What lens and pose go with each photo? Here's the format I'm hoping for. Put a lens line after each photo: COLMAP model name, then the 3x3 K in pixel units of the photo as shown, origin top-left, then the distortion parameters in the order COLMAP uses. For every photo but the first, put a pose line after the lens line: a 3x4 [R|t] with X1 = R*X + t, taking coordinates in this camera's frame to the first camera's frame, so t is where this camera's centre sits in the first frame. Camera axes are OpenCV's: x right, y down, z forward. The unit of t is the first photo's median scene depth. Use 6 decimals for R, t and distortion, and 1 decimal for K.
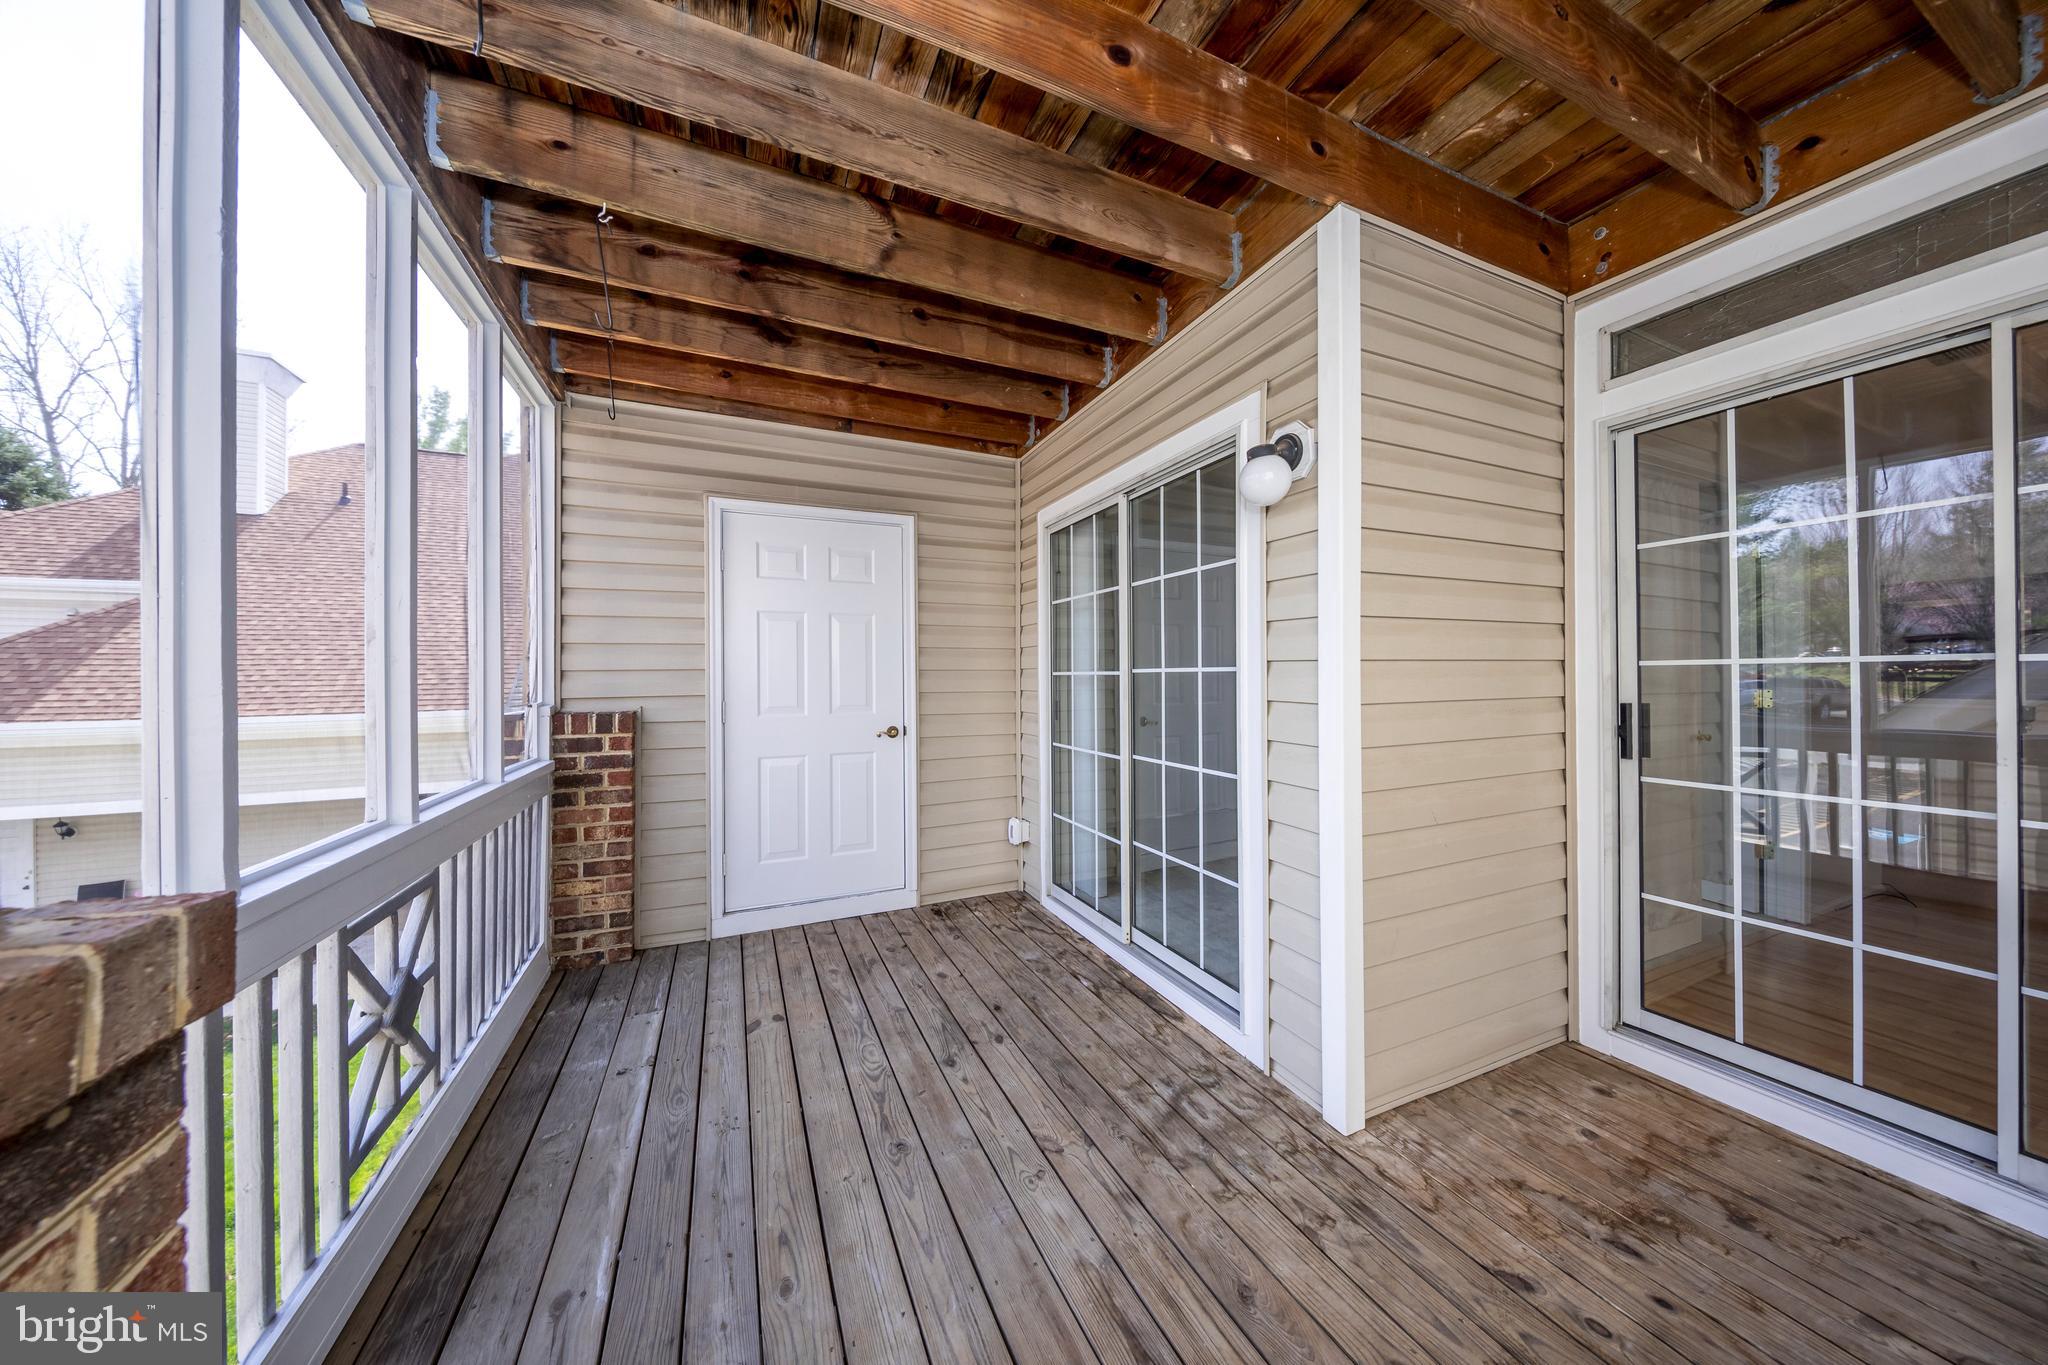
lens RADIAL K [[644.7, 0, 1022.9], [0, 644.7, 679.7], [0, 0, 1]] dist [-0.000077, -0.001367]
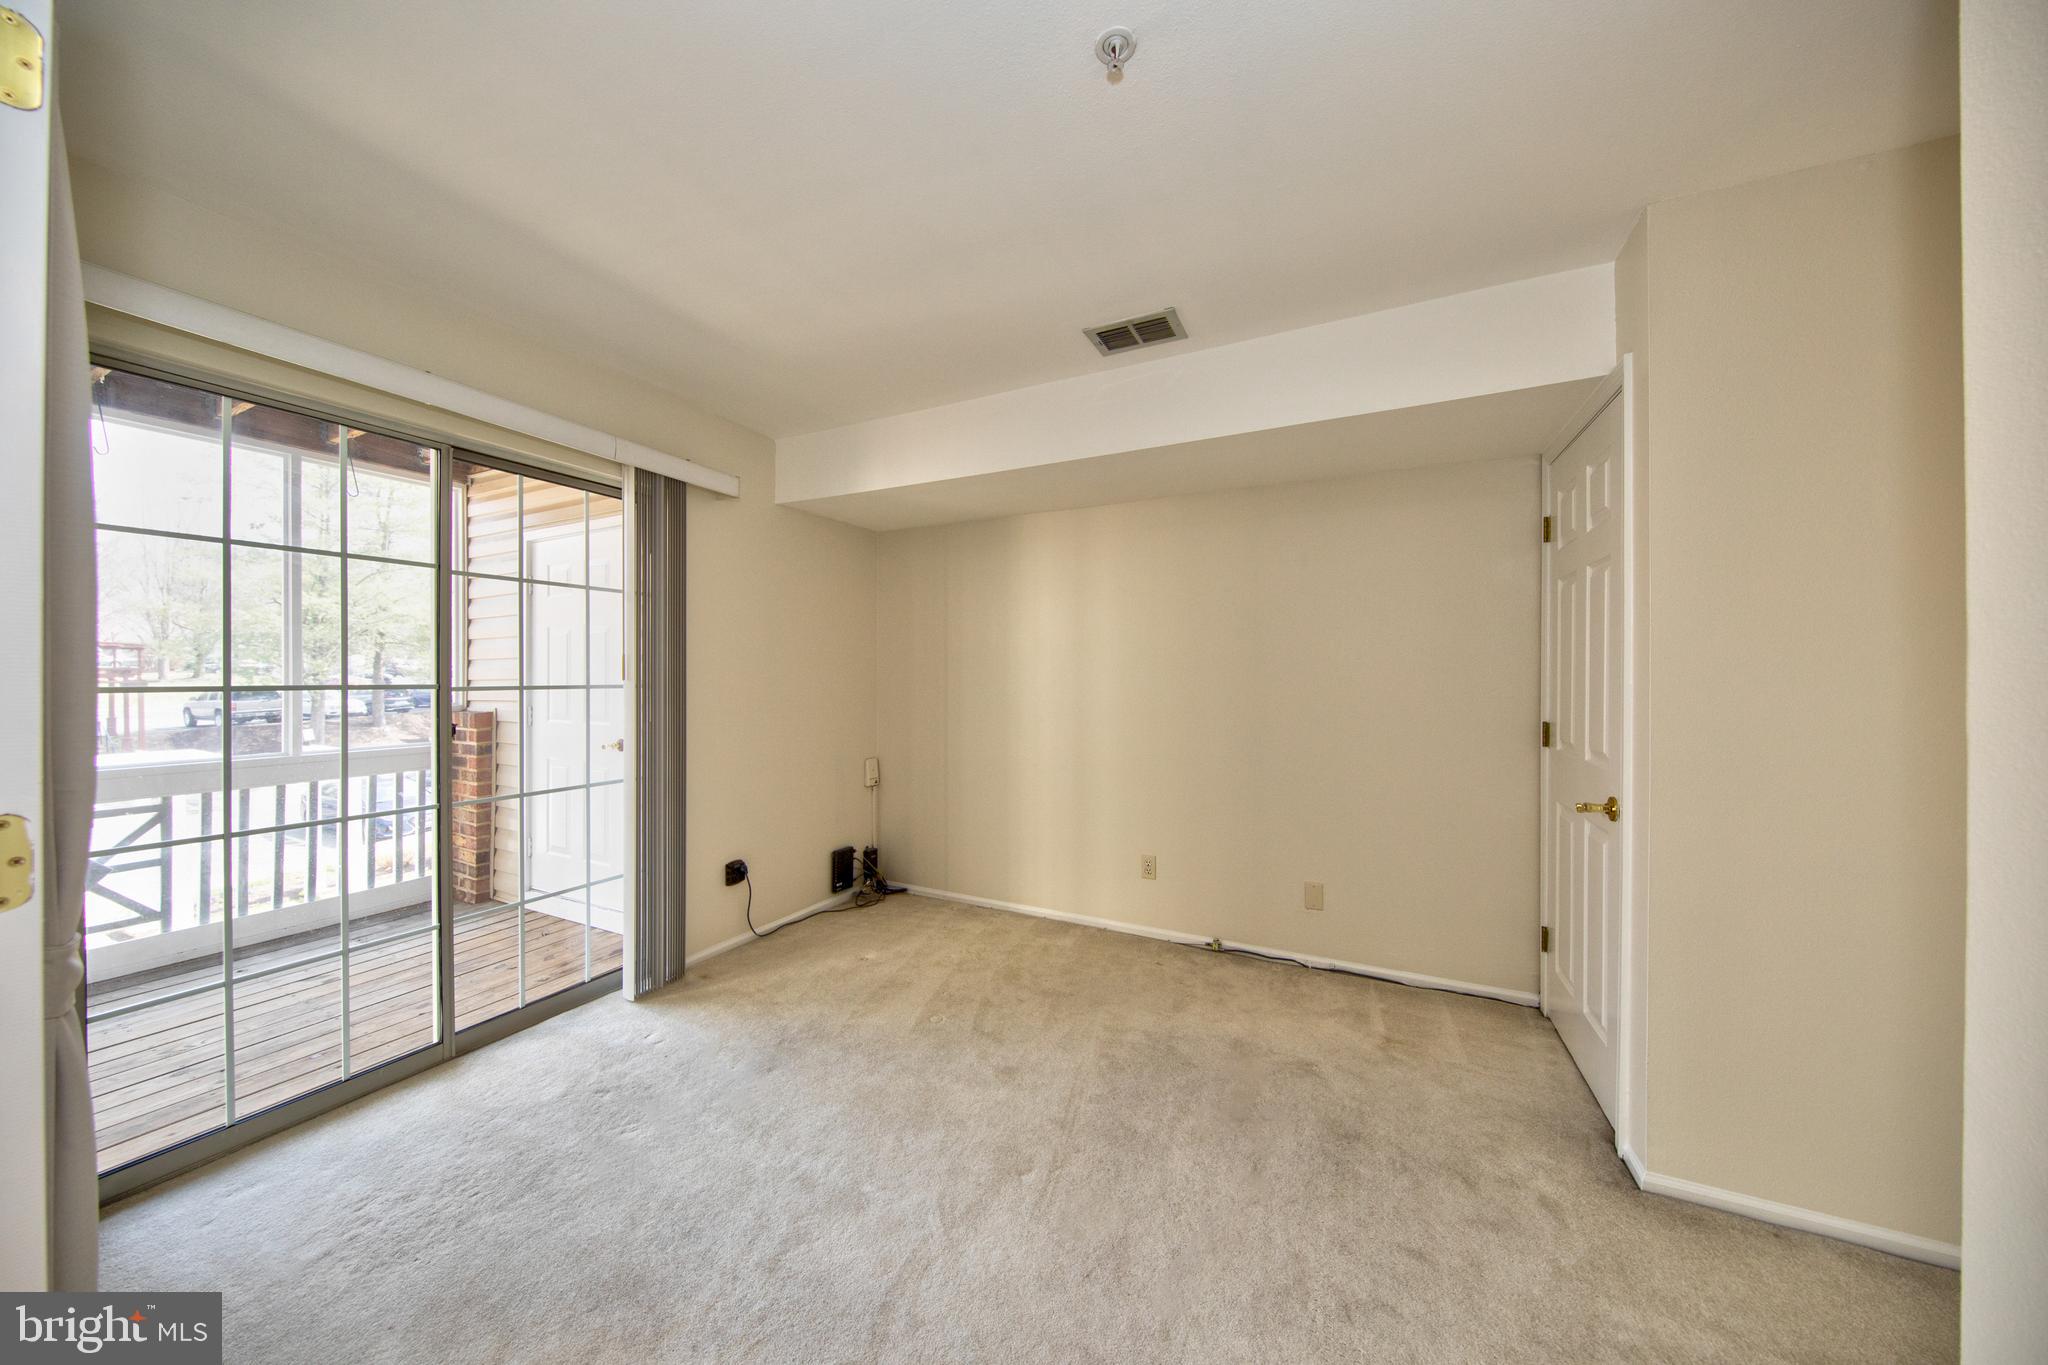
lens RADIAL K [[683.5, 0, 1015.0], [0, 683.5, 679.8], [0, 0, 1]] dist [0.010377, -0.004105]
pose [[0.623447, 0.008748, -0.781817, 1.150085], [-0.004327, 0.999961, 0.007738, -0.030440], [0.781854, -0.001442, 0.623460, 0.996626]]
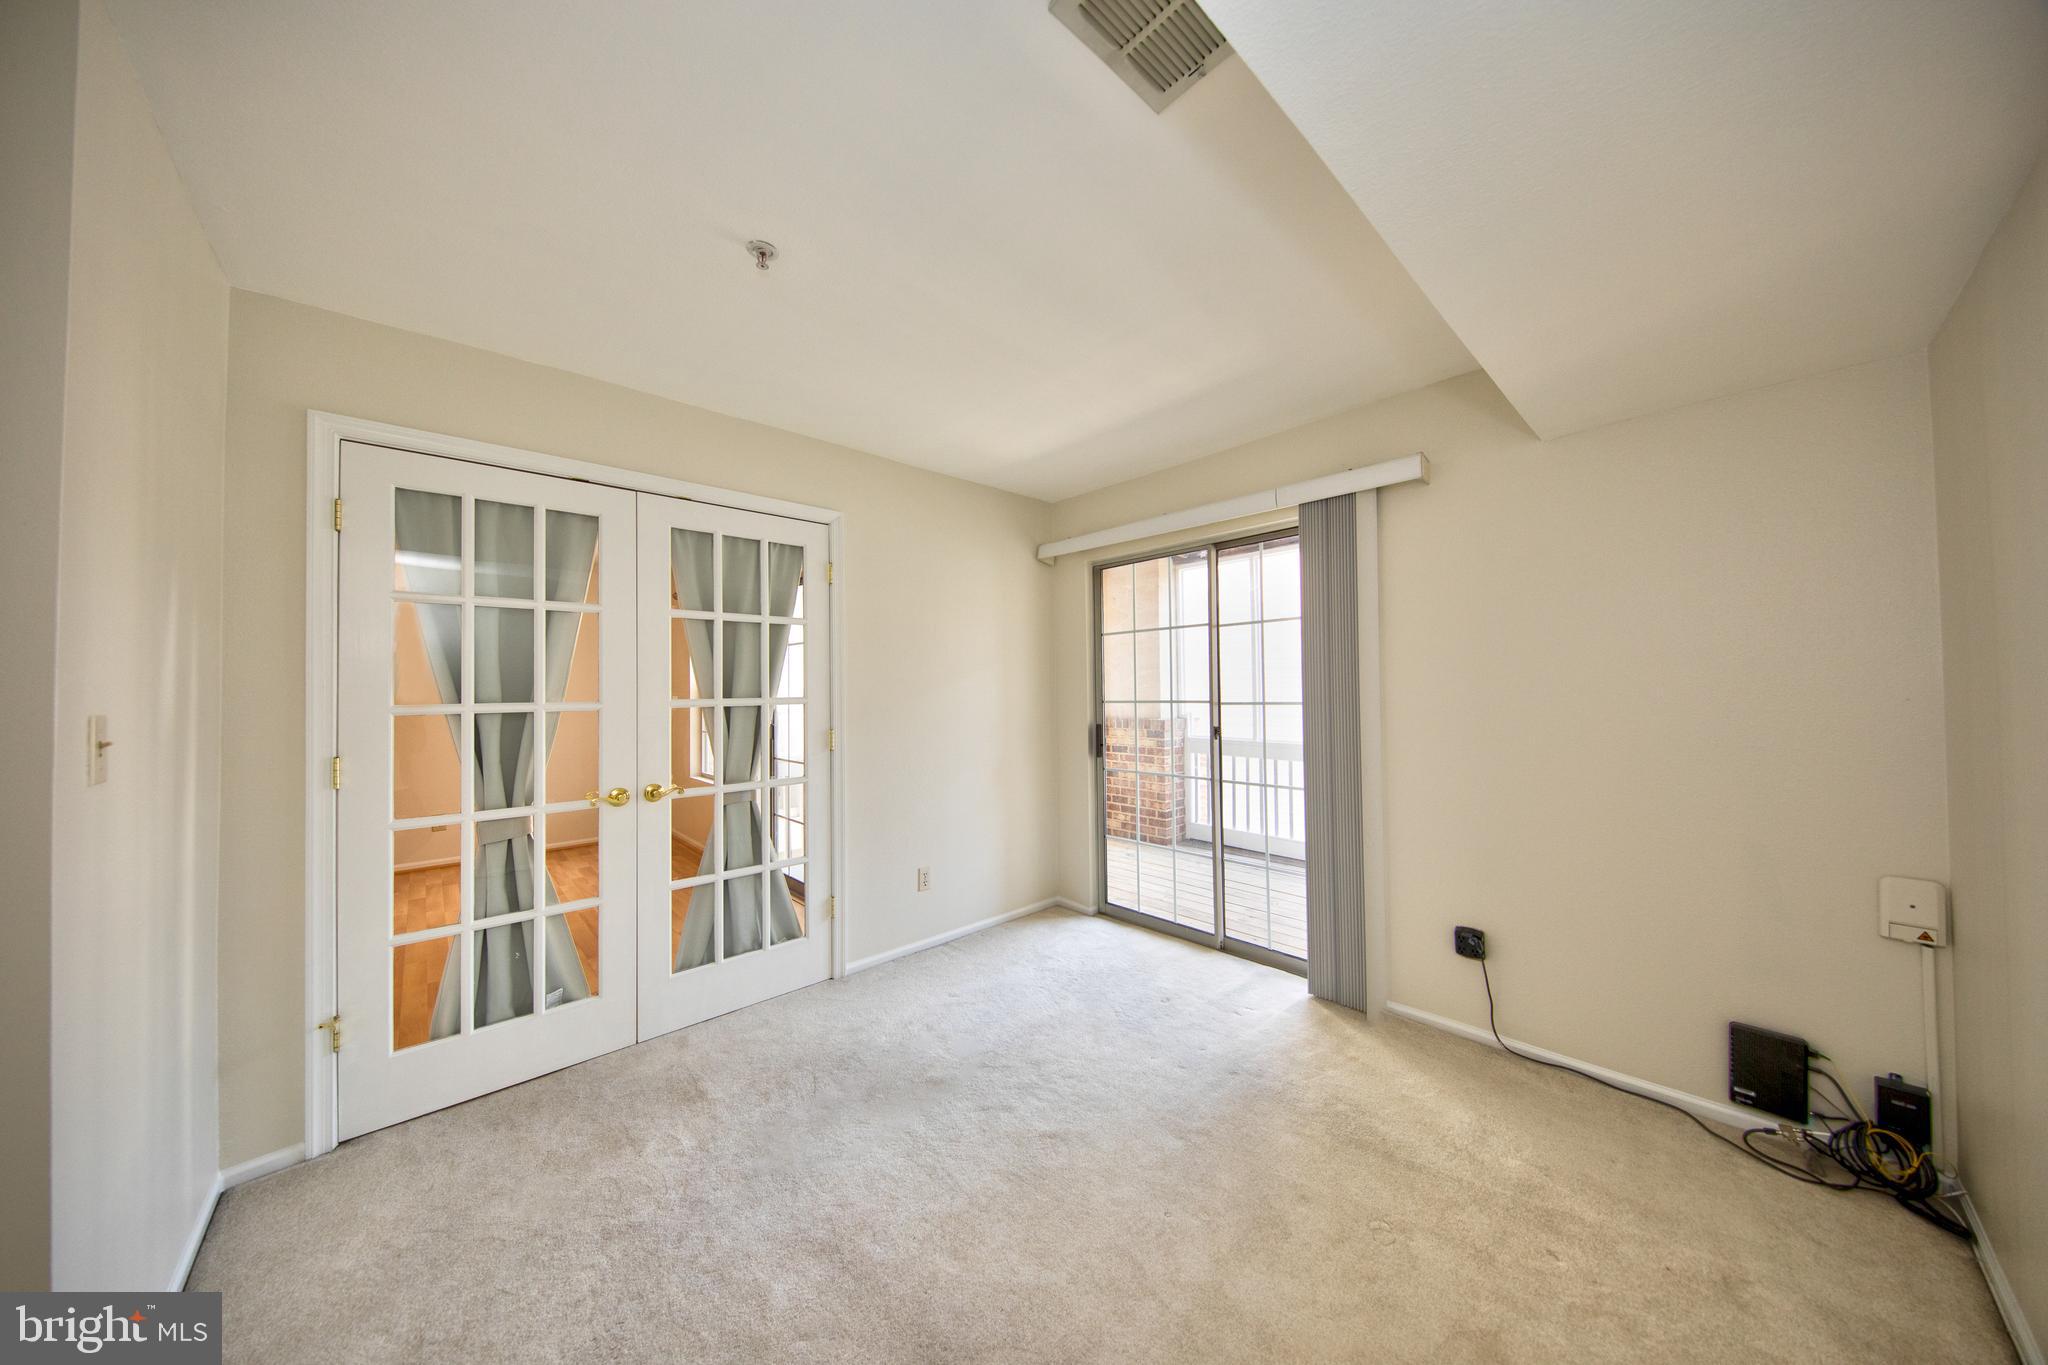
lens RADIAL K [[649.3, 0, 1017.4], [0, 649.3, 678.4], [0, 0, 1]] dist [0.000195, 0.000079]
pose [[-0.950898, 0.009822, -0.309350, 0.819067], [0.016006, 0.999719, -0.017458, -0.039432], [0.309091, -0.021552, -0.950788, 1.907493]]
